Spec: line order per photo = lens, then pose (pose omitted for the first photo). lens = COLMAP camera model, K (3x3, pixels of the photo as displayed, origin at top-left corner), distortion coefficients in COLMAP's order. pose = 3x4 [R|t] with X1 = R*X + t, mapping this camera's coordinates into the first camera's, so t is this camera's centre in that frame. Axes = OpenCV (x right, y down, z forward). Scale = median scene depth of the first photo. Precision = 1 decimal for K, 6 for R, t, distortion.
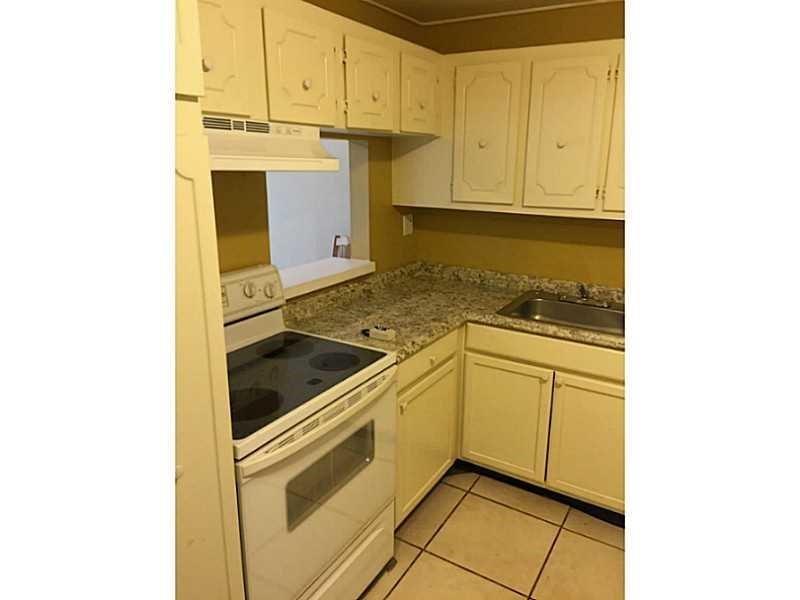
lens RADIAL K [[512.8, 0, 400.8], [0, 512.8, 301.6], [0, 0, 1]] dist [0.052126, -0.005099]
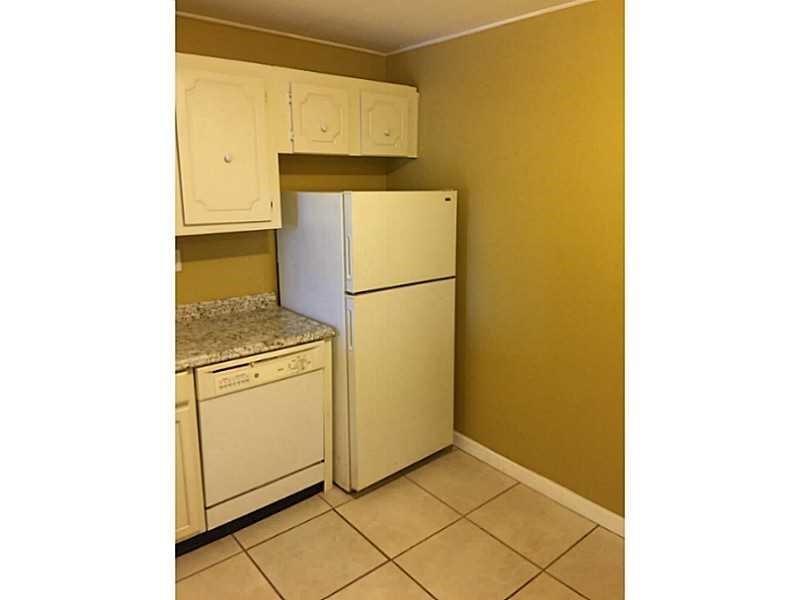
lens RADIAL K [[512.8, 0, 399.9], [0, 512.8, 301.6], [0, 0, 1]] dist [0.052126, -0.005099]
pose [[0.296684, -0.236747, 0.925164, -0.657539], [0.241569, 0.955881, 0.167140, -0.149535], [-0.923917, 0.173904, 0.340786, 0.462518]]
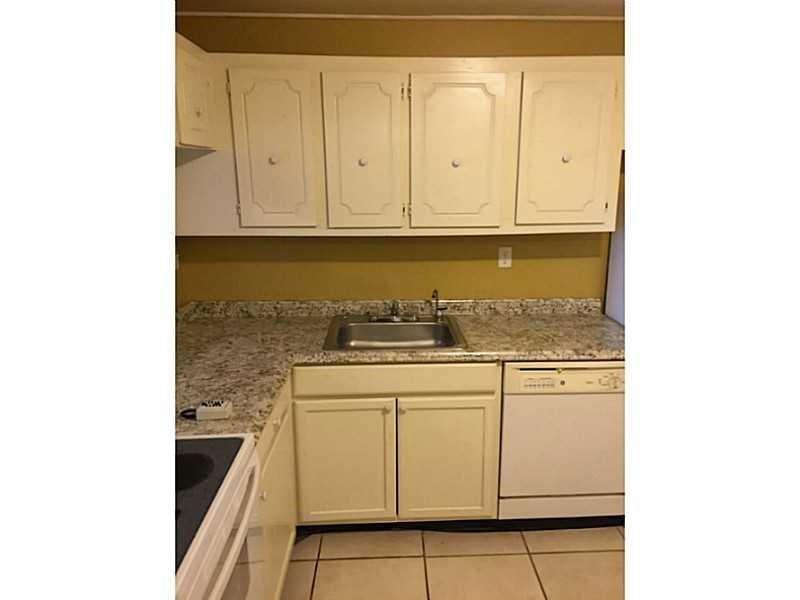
lens RADIAL K [[512.8, 0, 401.4], [0, 512.8, 295.1], [0, 0, 1]] dist [0.052126, -0.005099]
pose [[0.828077, -0.145060, 0.541522, -0.167155], [0.161722, 0.986690, 0.017009, -0.062286], [-0.536782, 0.073491, 0.840514, 0.174279]]
